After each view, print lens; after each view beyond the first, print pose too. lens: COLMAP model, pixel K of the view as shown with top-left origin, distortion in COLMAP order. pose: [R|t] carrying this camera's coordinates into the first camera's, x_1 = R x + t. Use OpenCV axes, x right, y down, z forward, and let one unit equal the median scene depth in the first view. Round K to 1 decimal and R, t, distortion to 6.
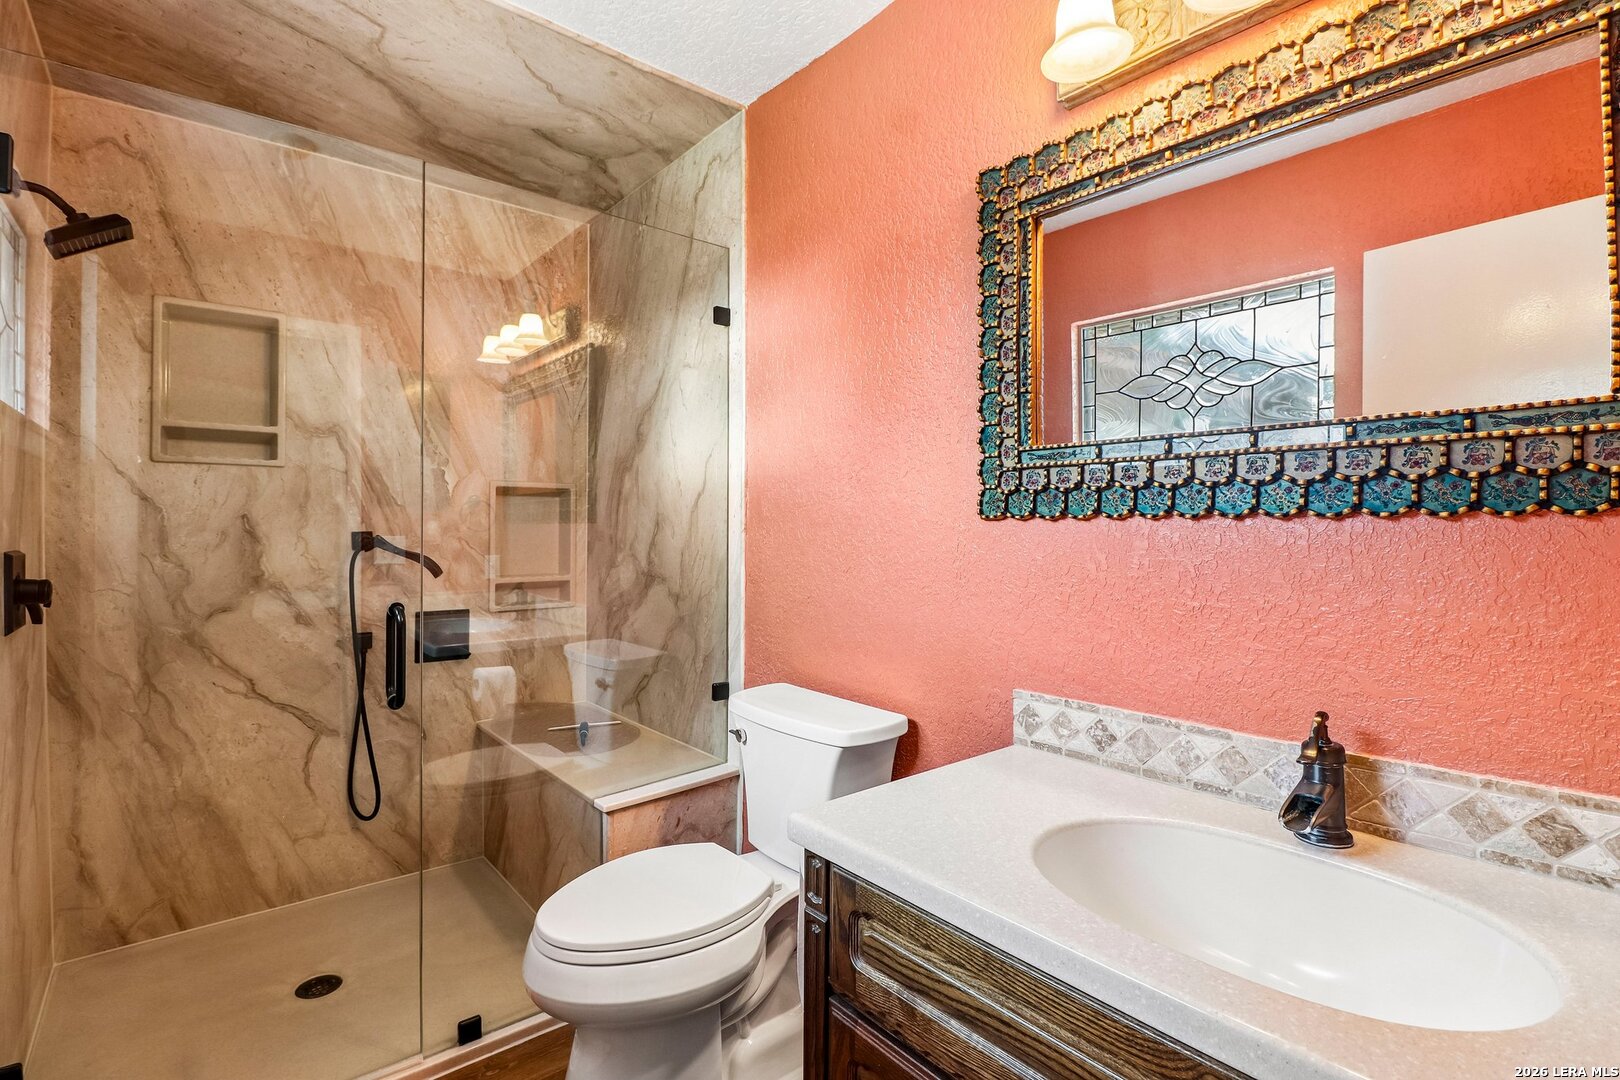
lens RADIAL K [[752.4, 0, 813.3], [0, 752.4, 533.9], [0, 0, 1]] dist [0.000772, -0.011930]
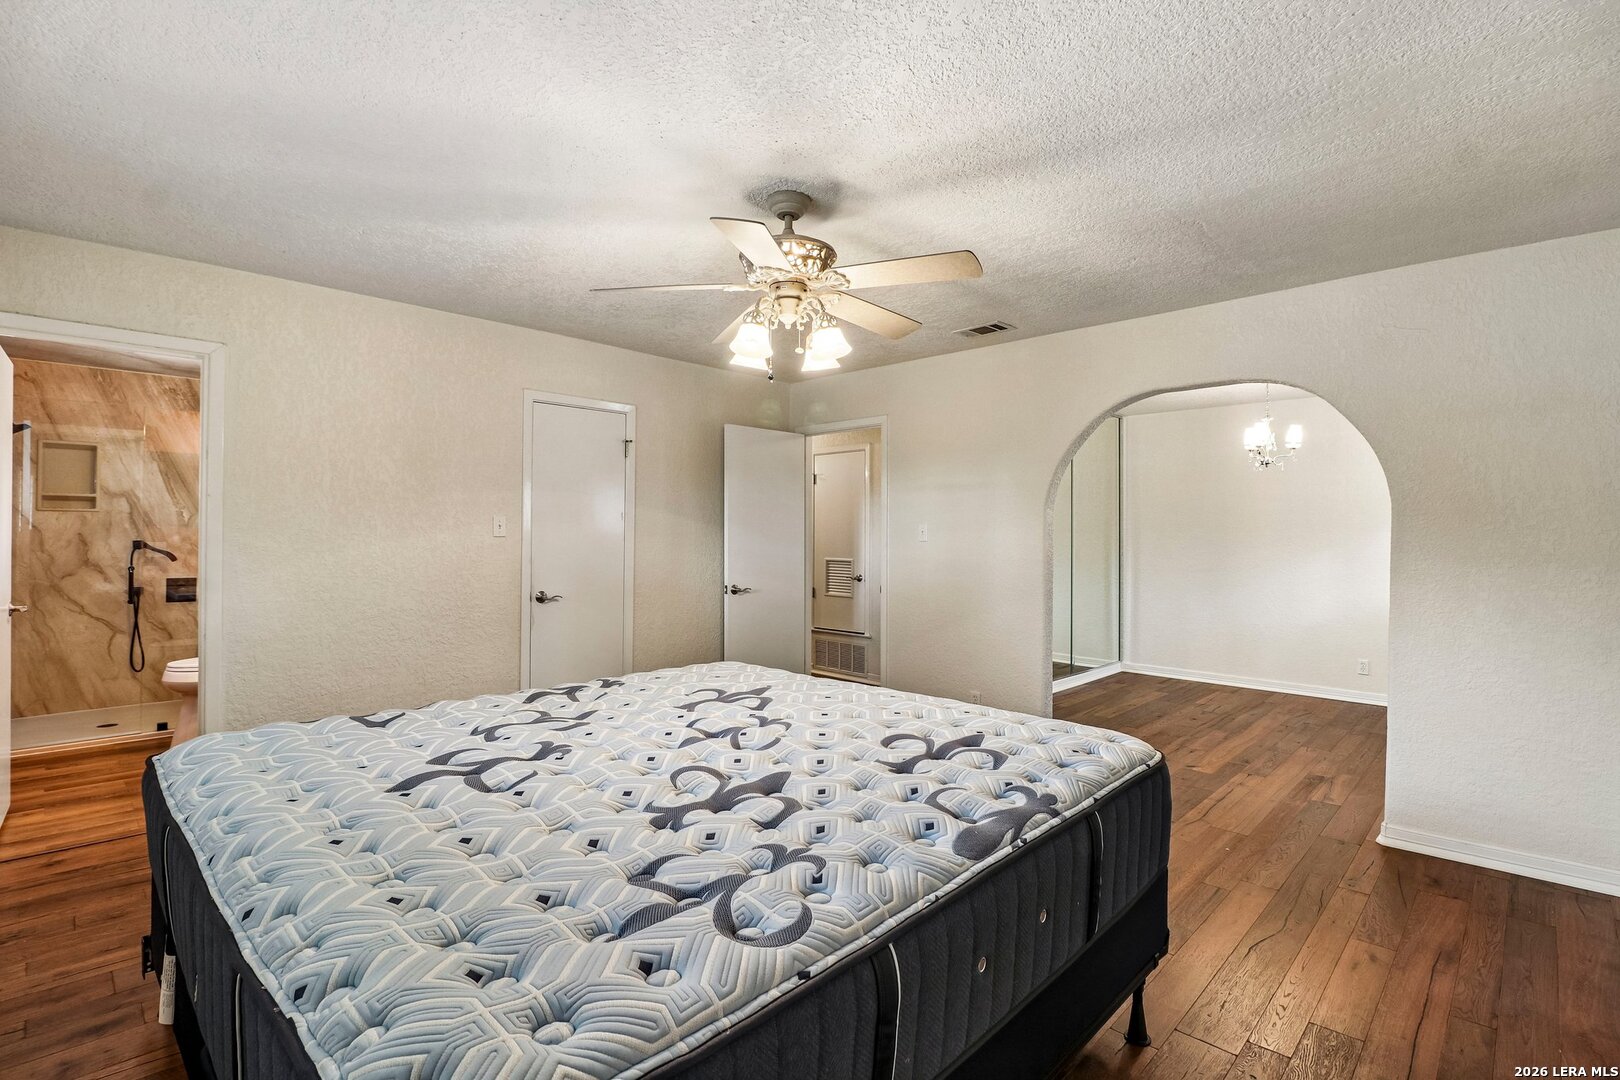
lens RADIAL K [[752.4, 0, 808.9], [0, 752.4, 533.3], [0, 0, 1]] dist [0.000772, -0.011930]
pose [[0.994175, 0.001775, 0.107767, 1.164624], [-0.000846, 0.999962, -0.008673, -0.007272], [-0.107778, 0.008531, 0.994138, -1.443774]]
